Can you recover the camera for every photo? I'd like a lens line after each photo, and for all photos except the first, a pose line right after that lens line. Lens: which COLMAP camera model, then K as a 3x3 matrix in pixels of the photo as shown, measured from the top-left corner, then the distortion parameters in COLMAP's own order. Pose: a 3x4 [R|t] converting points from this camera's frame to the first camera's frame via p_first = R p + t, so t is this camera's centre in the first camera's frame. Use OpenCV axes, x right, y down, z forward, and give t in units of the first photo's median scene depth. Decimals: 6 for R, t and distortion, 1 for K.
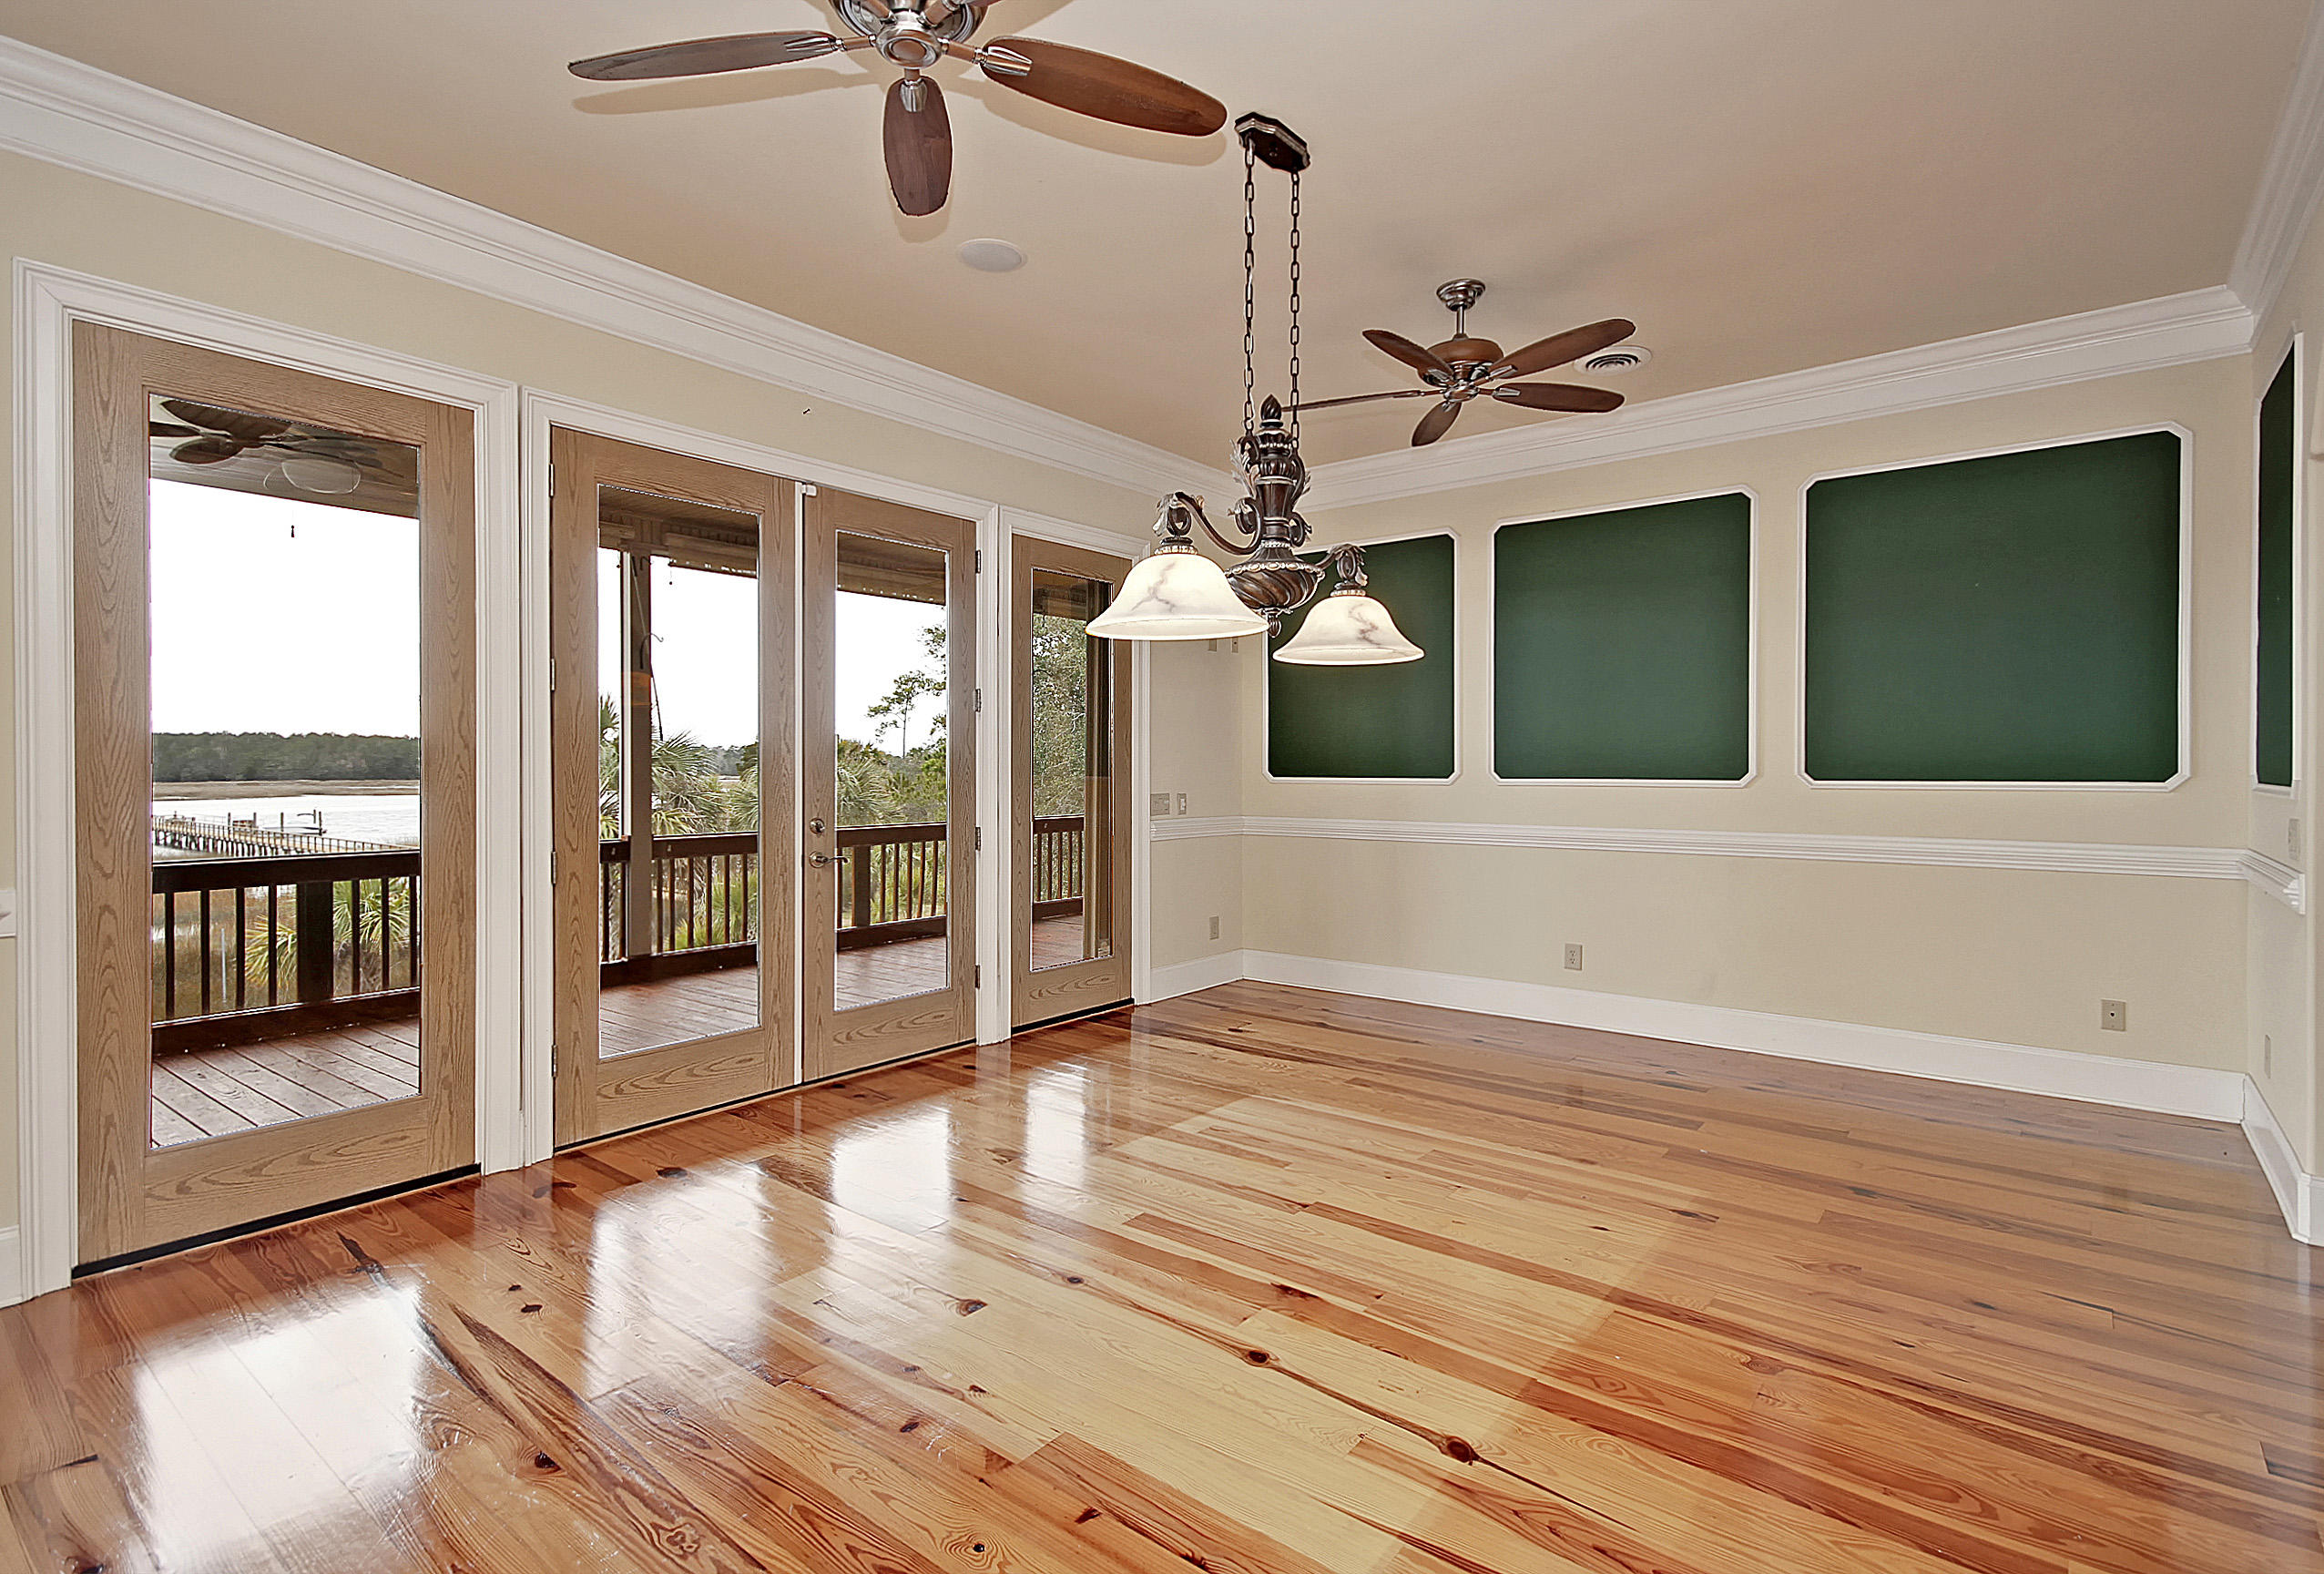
lens RADIAL K [[1090.6, 0, 1160.9], [0, 1090.6, 773.3], [0, 0, 1]] dist [0.020296, 0.000660]
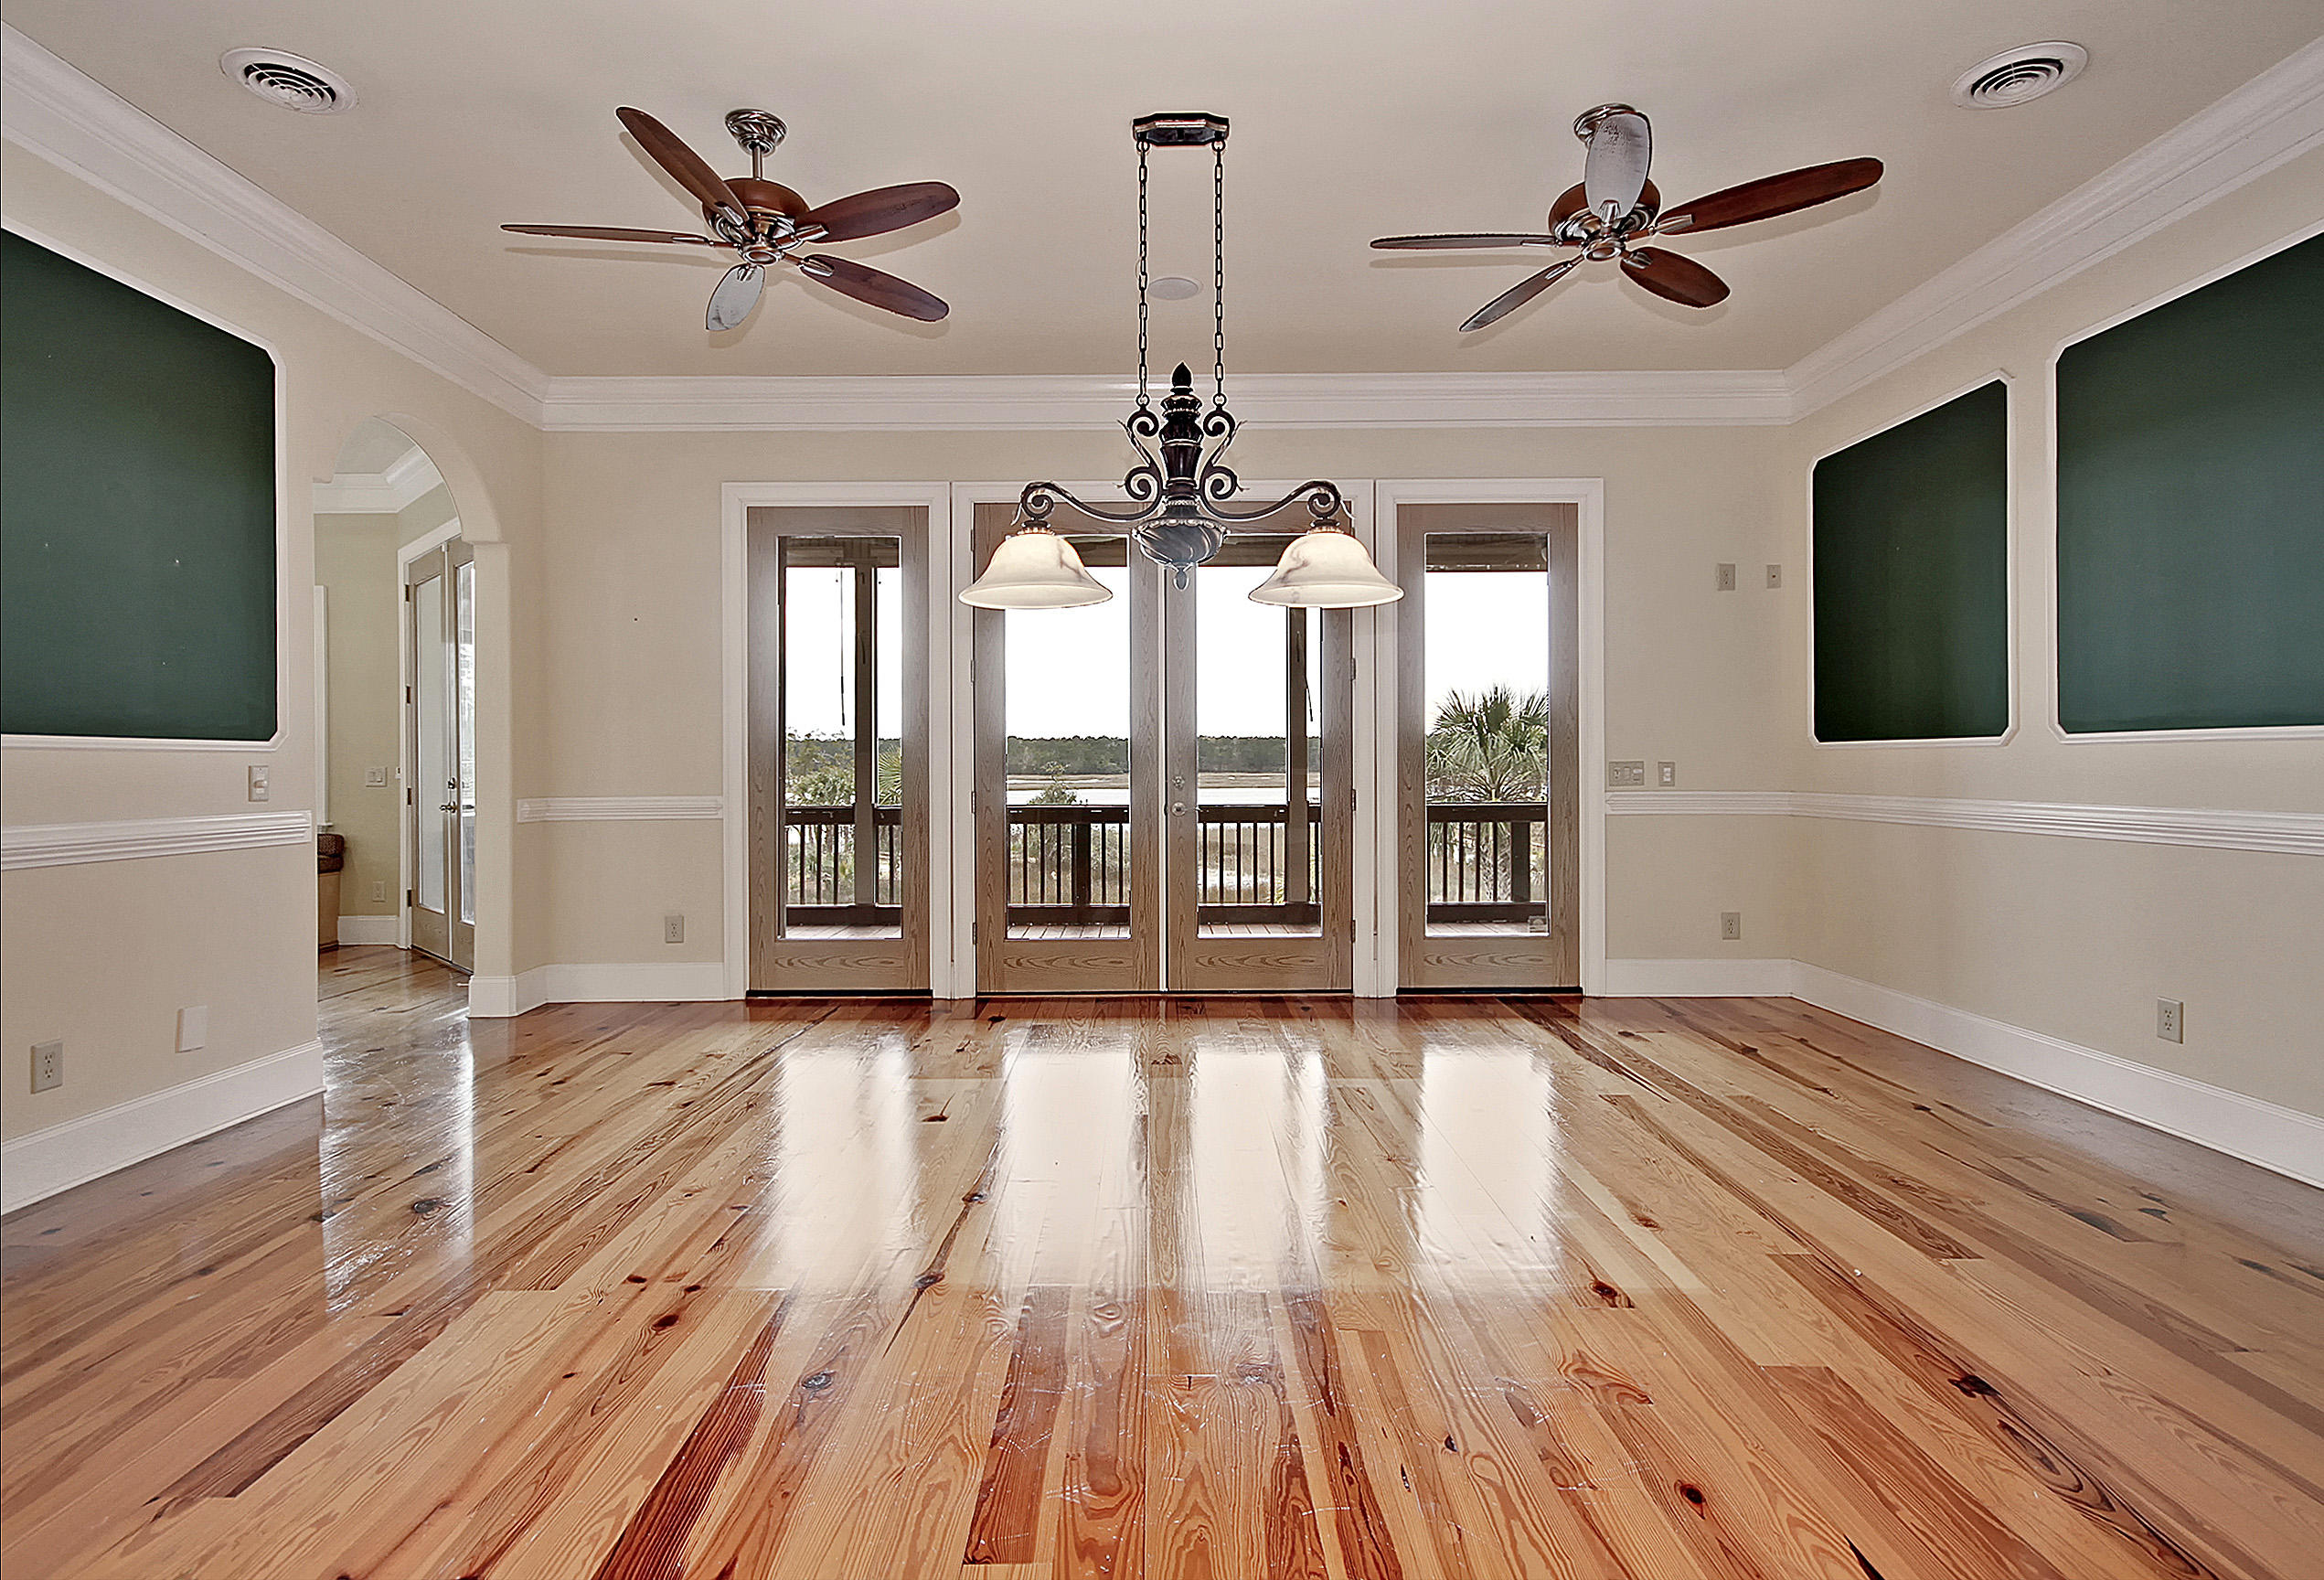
lens RADIAL K [[1114.0, 0, 1162.5], [0, 1114.0, 765.9], [0, 0, 1]] dist [0.004332, 0.000372]
pose [[0.635305, 0.001081, -0.772261, 0.633034], [0.000658, 0.999998, 0.001942, 0.028694], [0.772261, -0.001742, 0.635303, 0.203944]]
